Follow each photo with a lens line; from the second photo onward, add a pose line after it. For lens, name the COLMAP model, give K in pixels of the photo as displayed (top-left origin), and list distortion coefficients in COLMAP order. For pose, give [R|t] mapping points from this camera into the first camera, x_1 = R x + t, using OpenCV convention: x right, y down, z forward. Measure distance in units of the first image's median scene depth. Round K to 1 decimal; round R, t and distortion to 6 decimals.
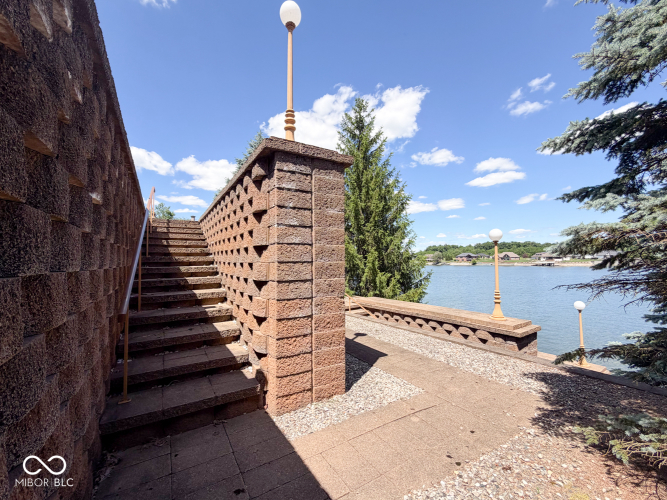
lens RADIAL K [[267.7, 0, 333.5], [0, 267.7, 250.0], [0, 0, 1]] dist [0.001892, 0.000253]
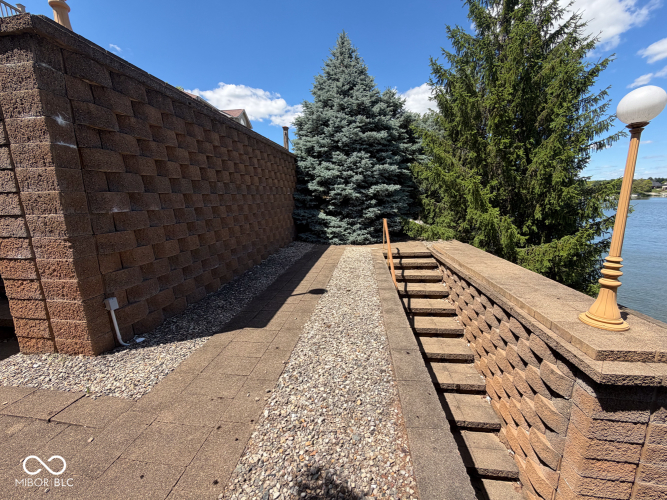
lens RADIAL K [[267.7, 0, 333.5], [0, 267.7, 250.0], [0, 0, 1]] dist [0.001892, 0.000253]
pose [[0.782553, 0.109657, -0.612851, 0.824838], [0.040150, 0.973429, 0.225442, 0.049407], [0.621289, -0.201026, 0.757357, 0.685263]]
